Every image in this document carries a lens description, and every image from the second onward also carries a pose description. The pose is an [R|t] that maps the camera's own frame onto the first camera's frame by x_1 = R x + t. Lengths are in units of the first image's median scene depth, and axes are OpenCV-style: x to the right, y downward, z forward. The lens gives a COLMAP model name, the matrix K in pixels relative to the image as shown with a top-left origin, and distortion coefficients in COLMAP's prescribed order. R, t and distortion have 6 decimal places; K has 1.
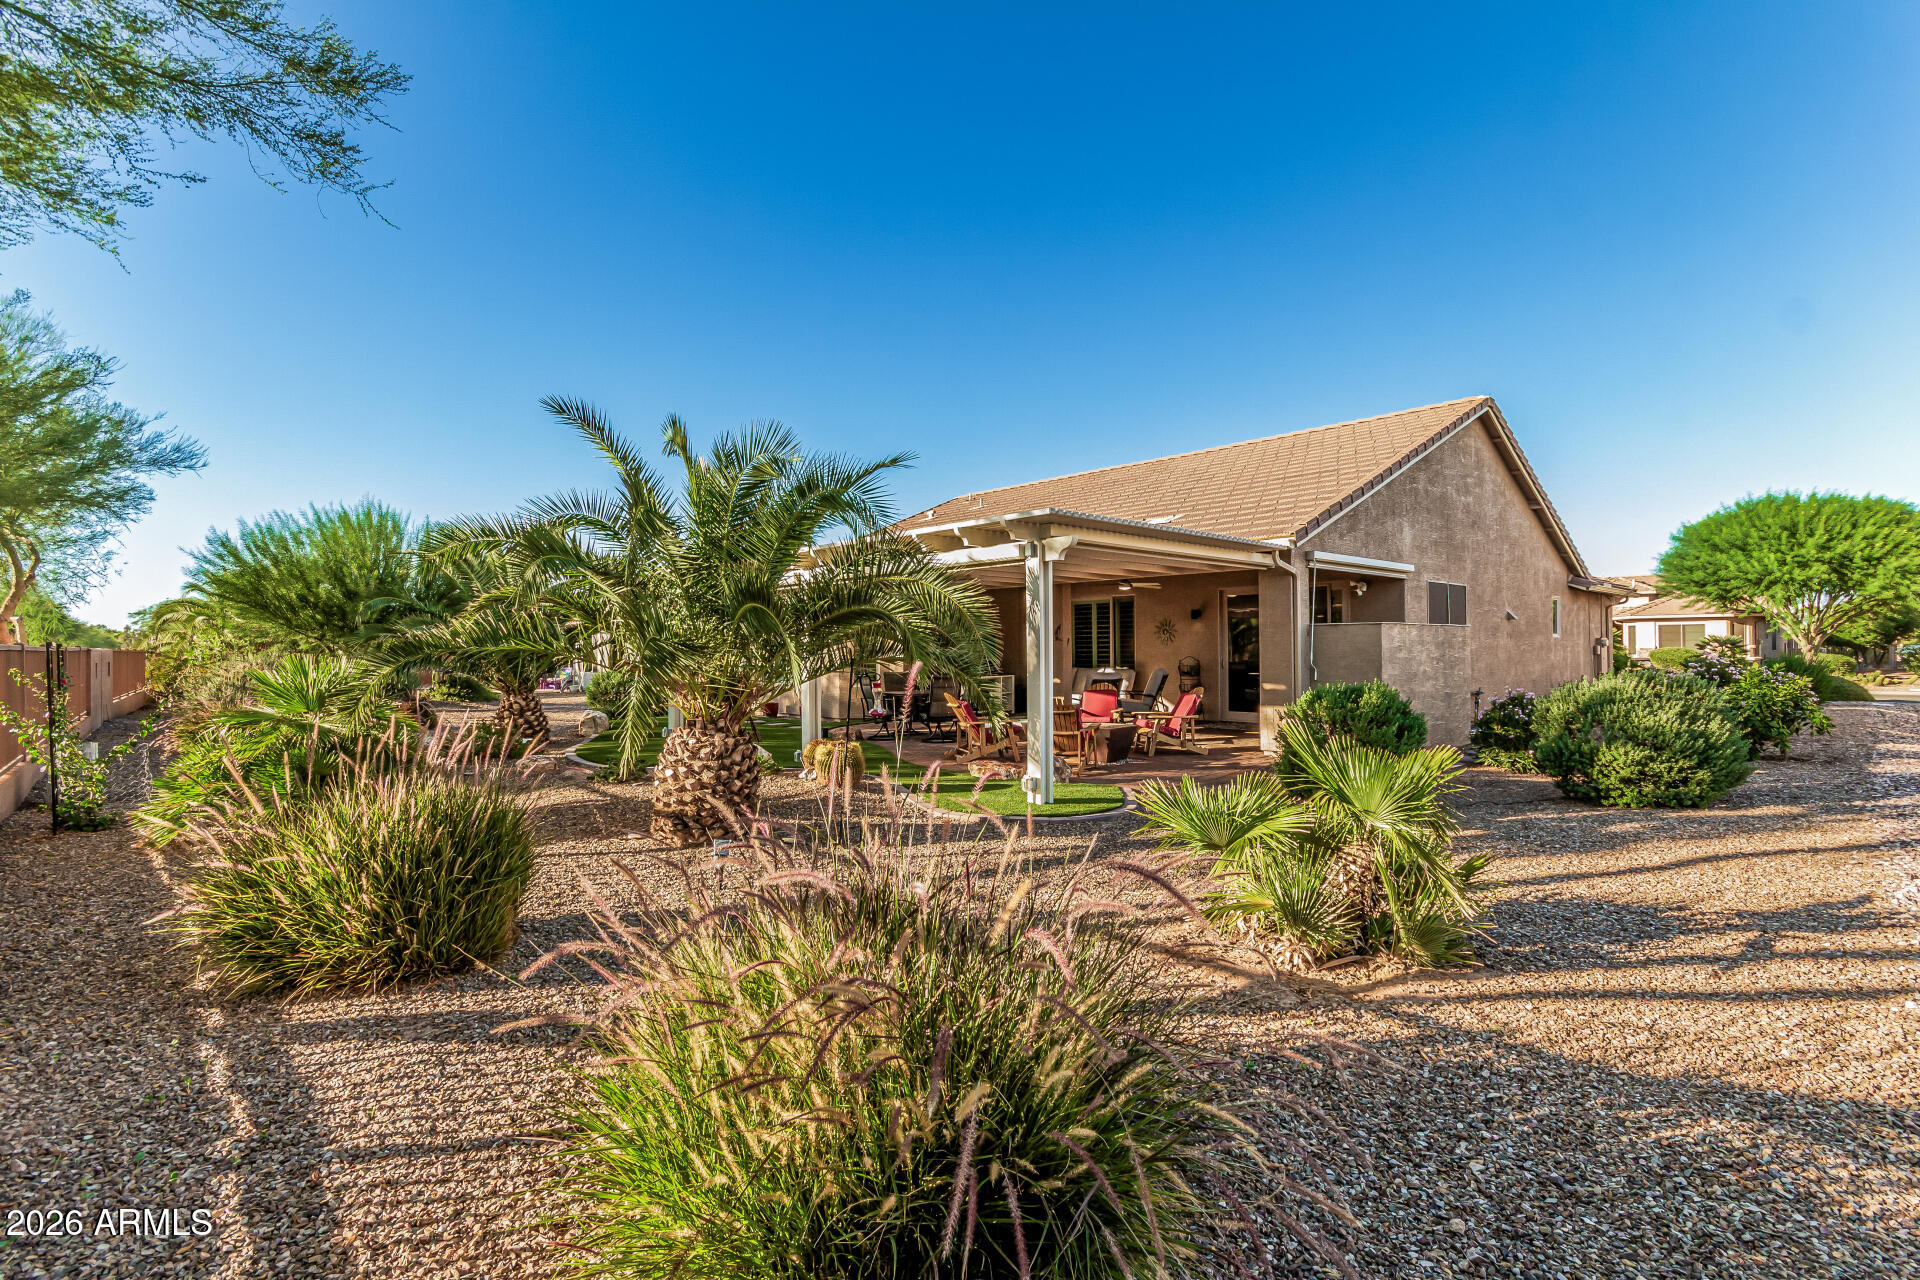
lens RADIAL K [[900.6, 0, 960.0], [0, 900.6, 640.0], [0, 0, 1]] dist [0.010274, -0.000292]
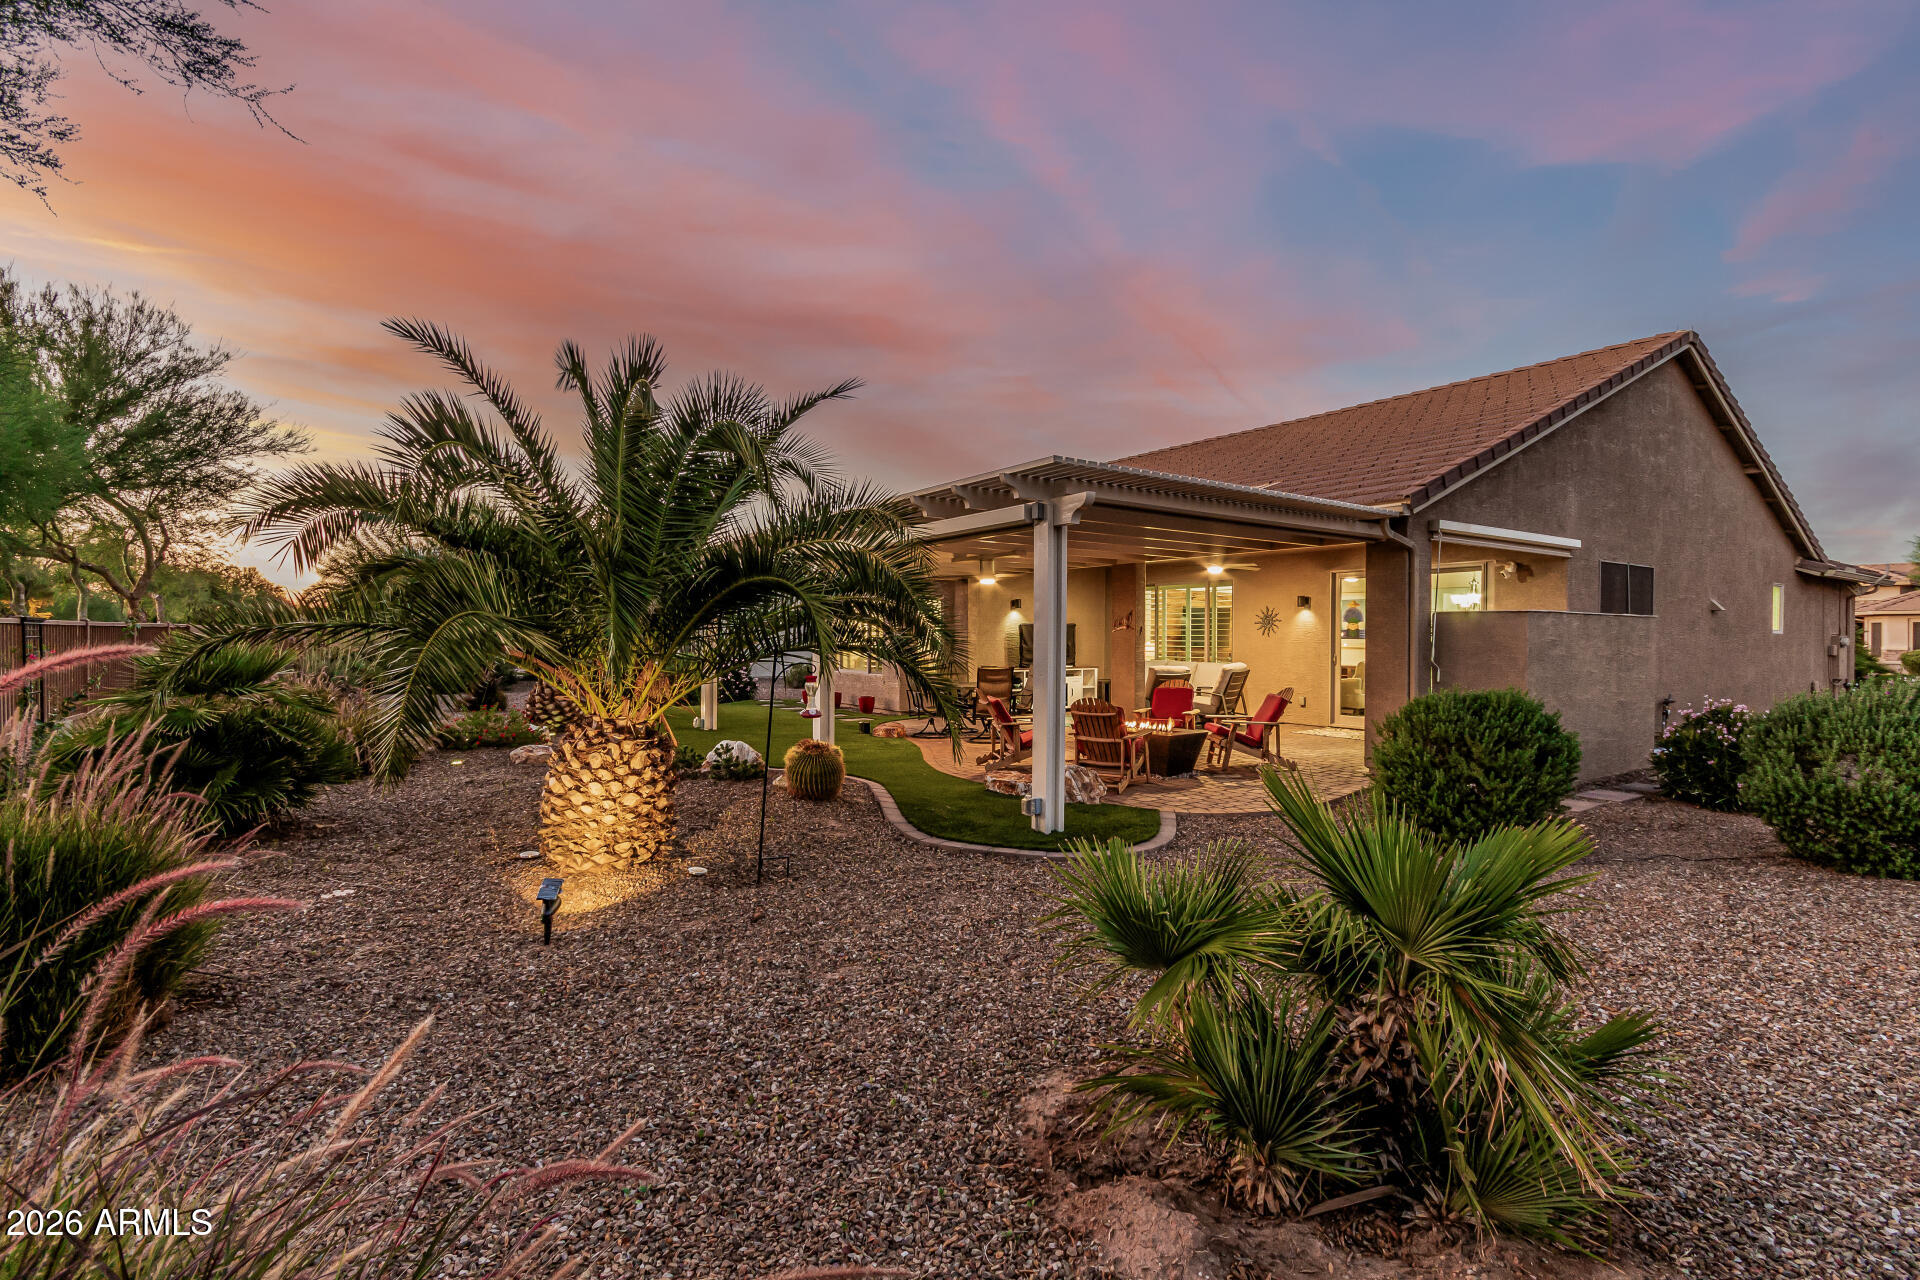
lens RADIAL K [[900.6, 0, 960.0], [0, 900.6, 640.0], [0, 0, 1]] dist [0.010274, -0.000292]
pose [[0.988979, 0.015316, -0.147263, 0.080806], [-0.013577, 0.999826, 0.012810, 0.002336], [0.147434, -0.010670, 0.989014, 0.129455]]
